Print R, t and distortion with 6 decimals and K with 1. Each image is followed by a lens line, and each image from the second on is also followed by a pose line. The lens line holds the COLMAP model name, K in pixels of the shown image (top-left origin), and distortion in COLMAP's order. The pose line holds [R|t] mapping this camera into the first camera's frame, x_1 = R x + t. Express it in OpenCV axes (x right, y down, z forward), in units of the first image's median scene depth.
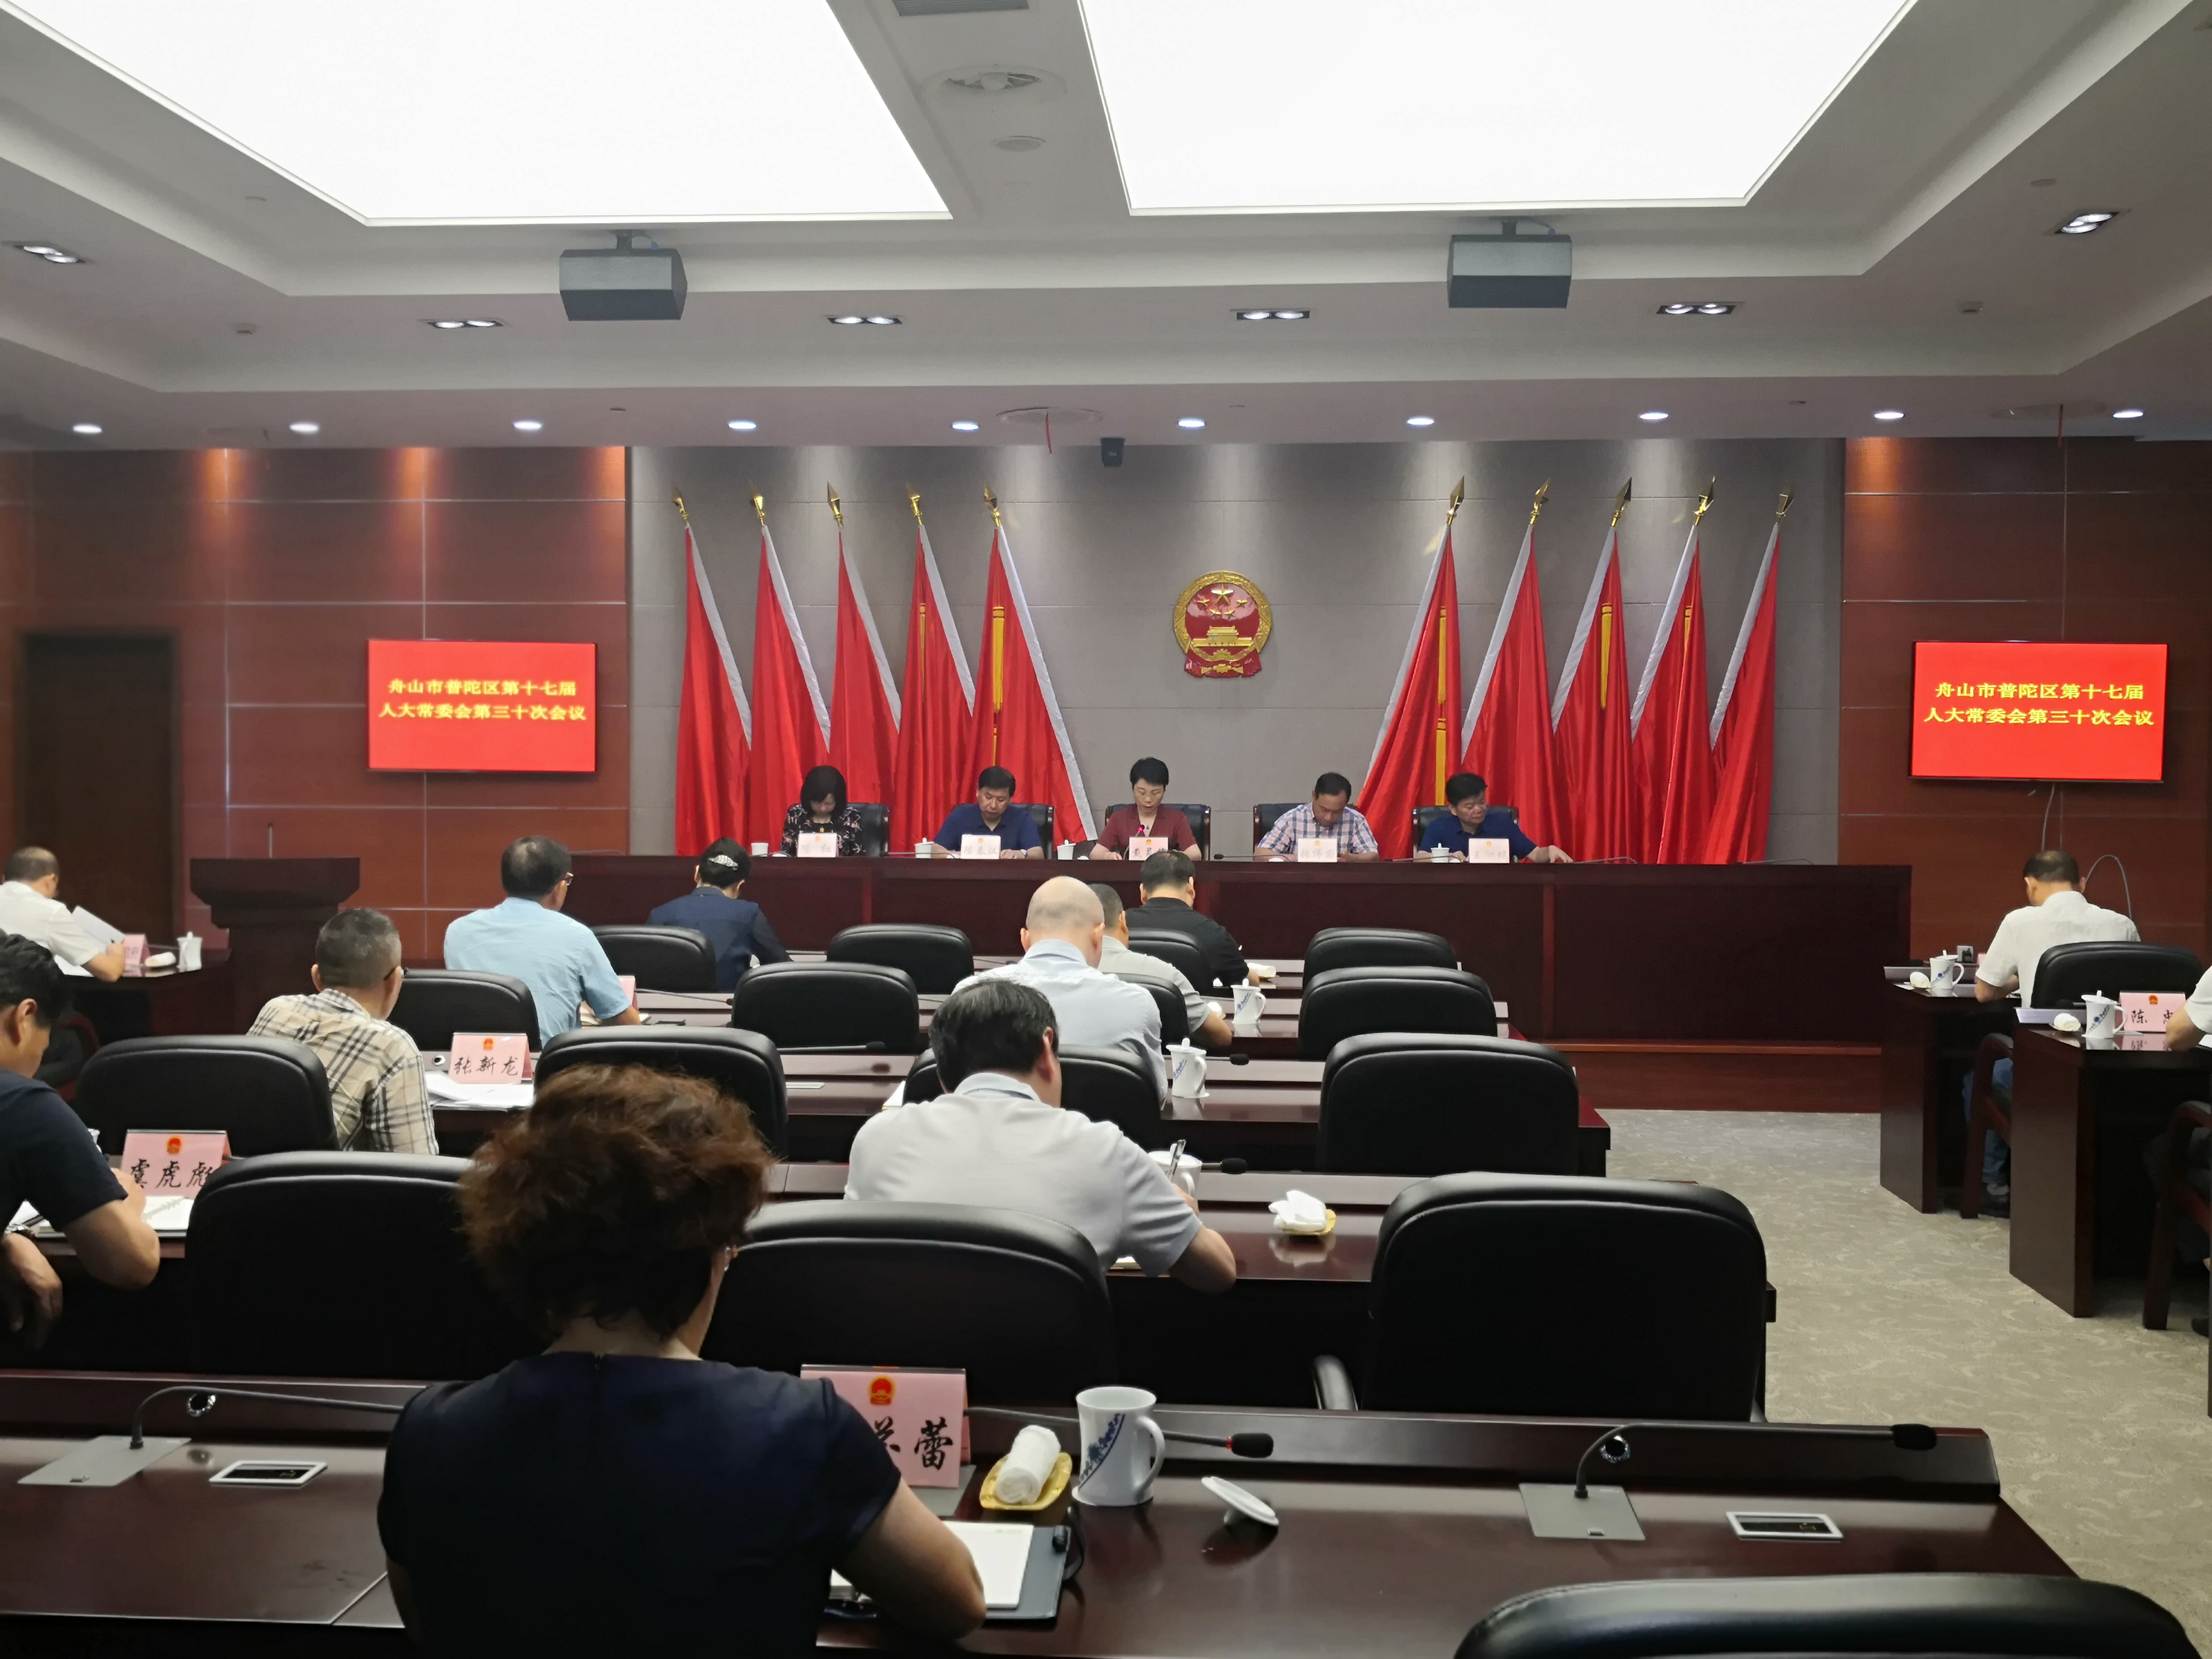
lens RADIAL K [[2195.4, 0, 1106.0], [0, 2195.4, 831.4], [0, 0, 1]] dist [0.070117, -0.153706]
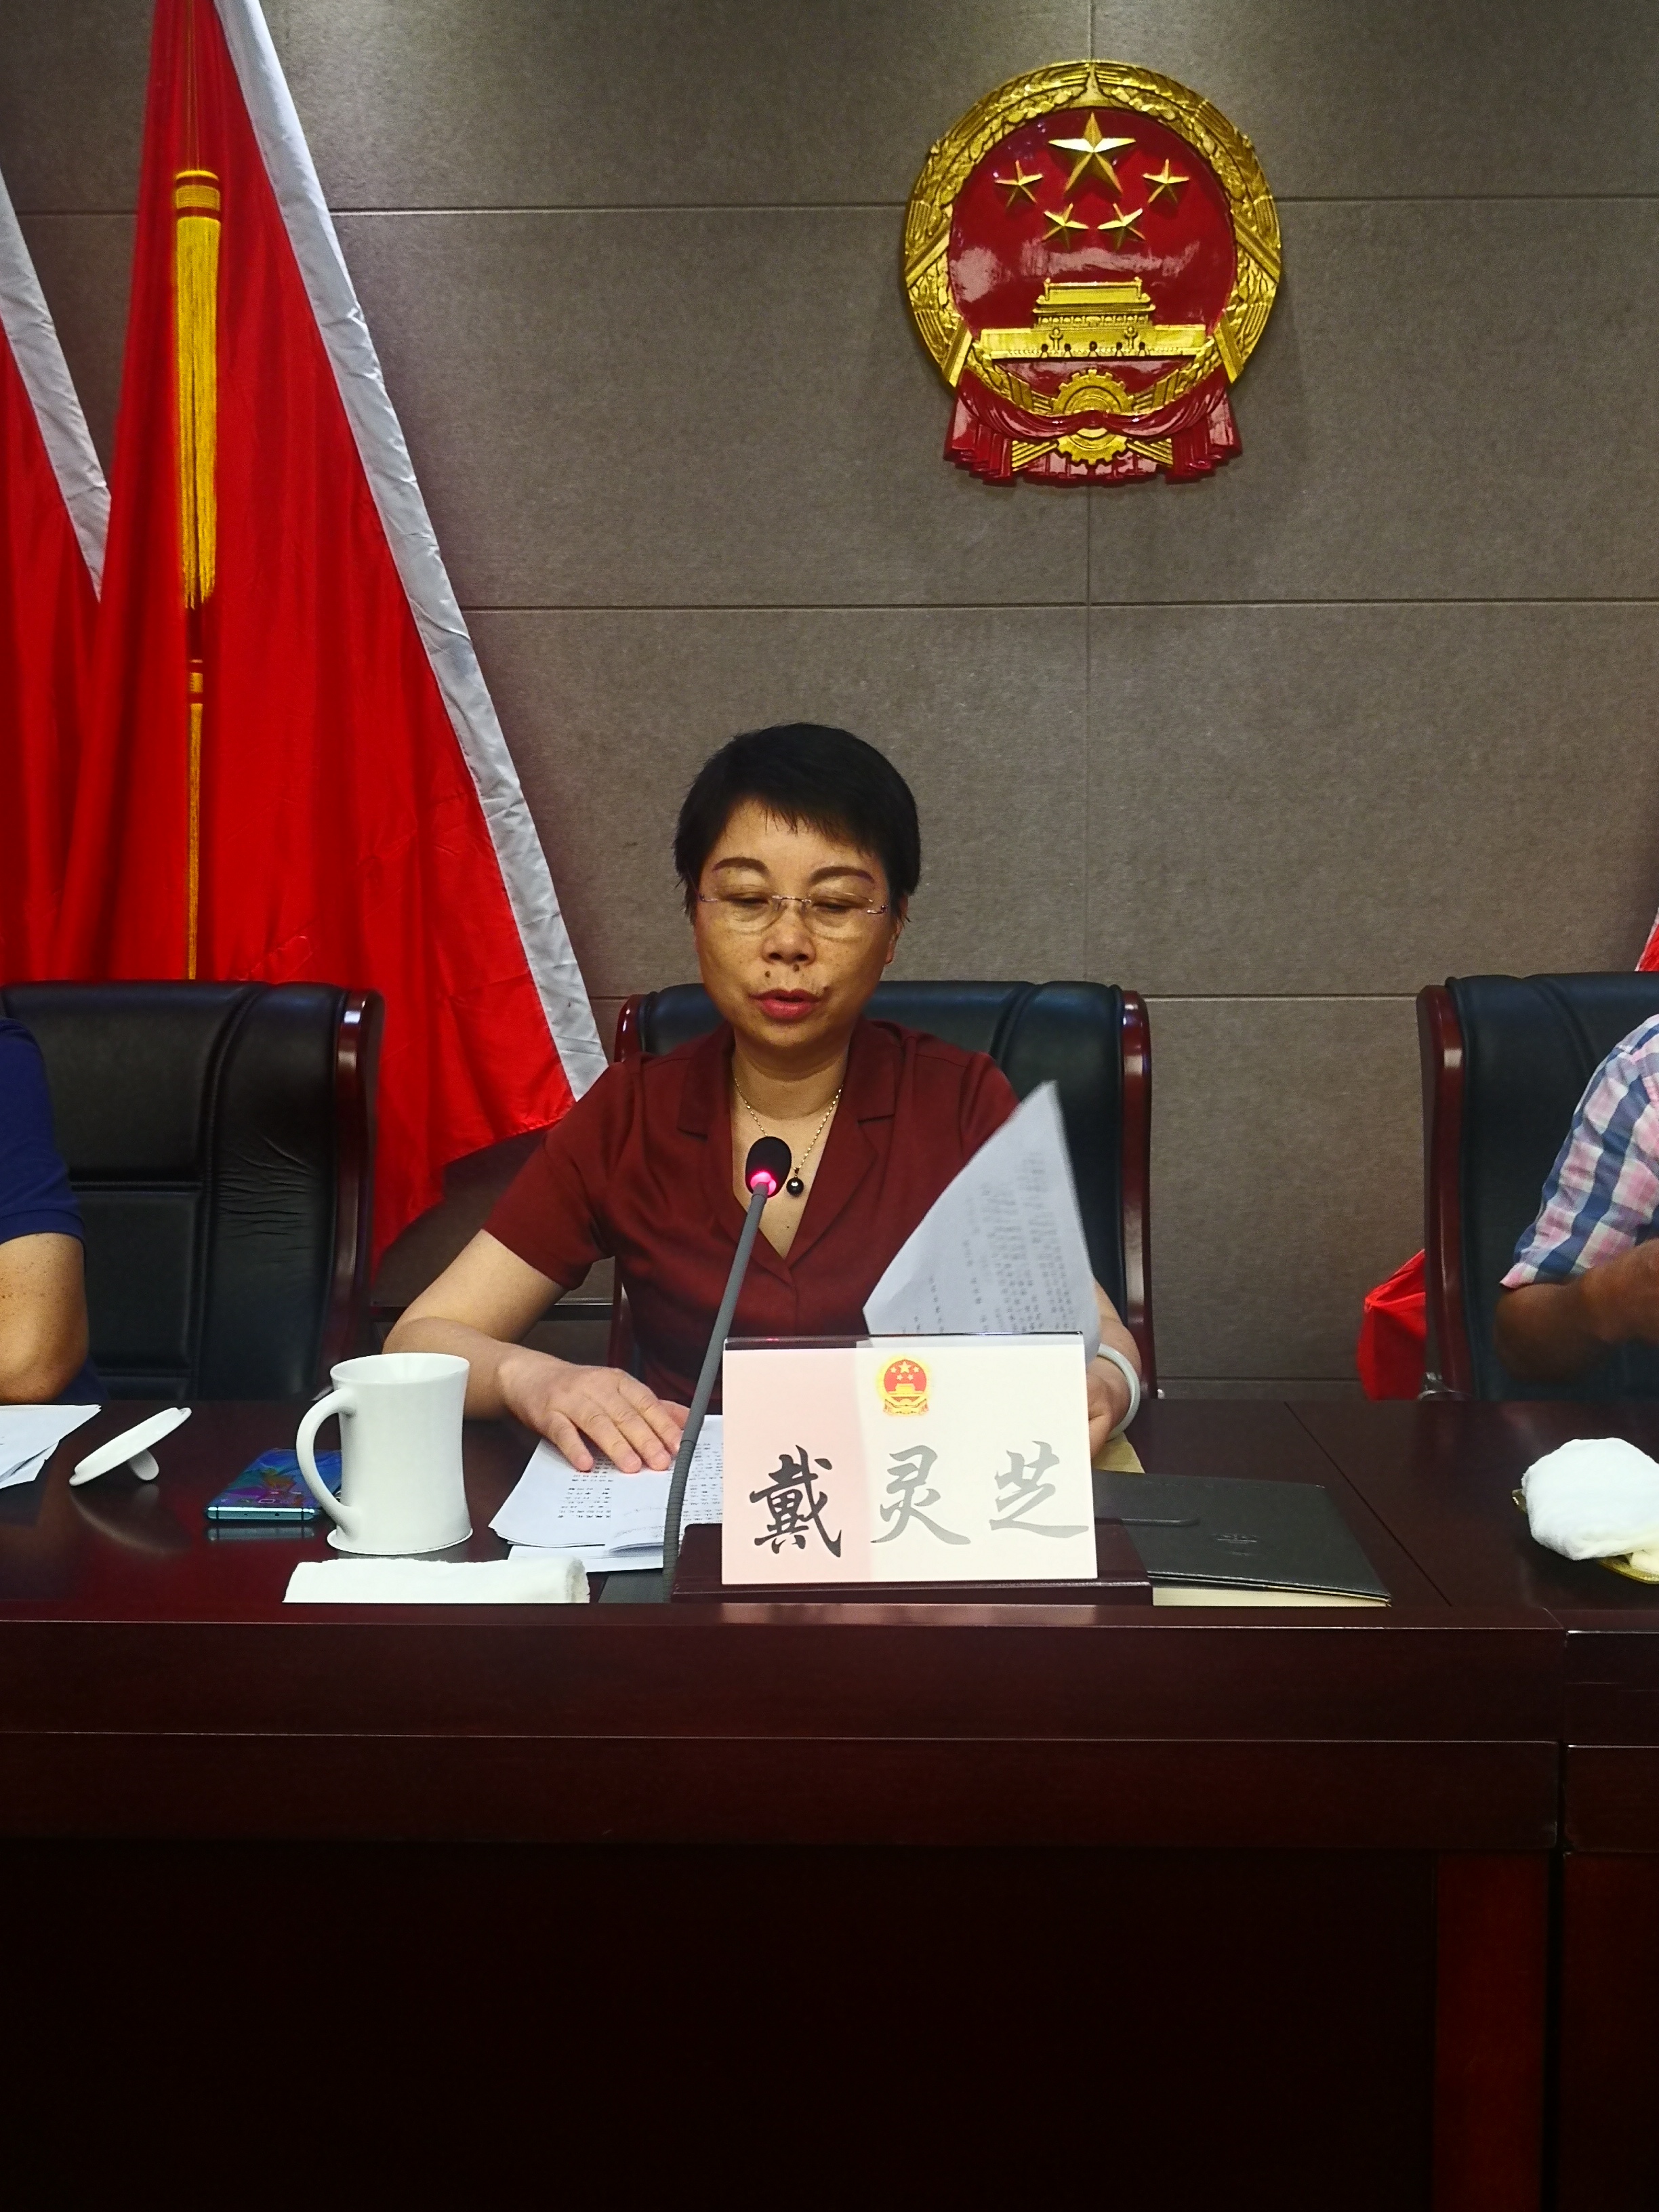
lens RADIAL K [[2067.1, 0, 829.5], [0, 2067.1, 1106.0], [0, 0, 1]] dist [-0.009962, -0.008314]
pose [[0.998001, -0.015160, 0.061347, 0.005873], [0.011393, 0.998054, 0.061302, -0.011927], [-0.062157, -0.060481, 0.996232, 0.774455]]
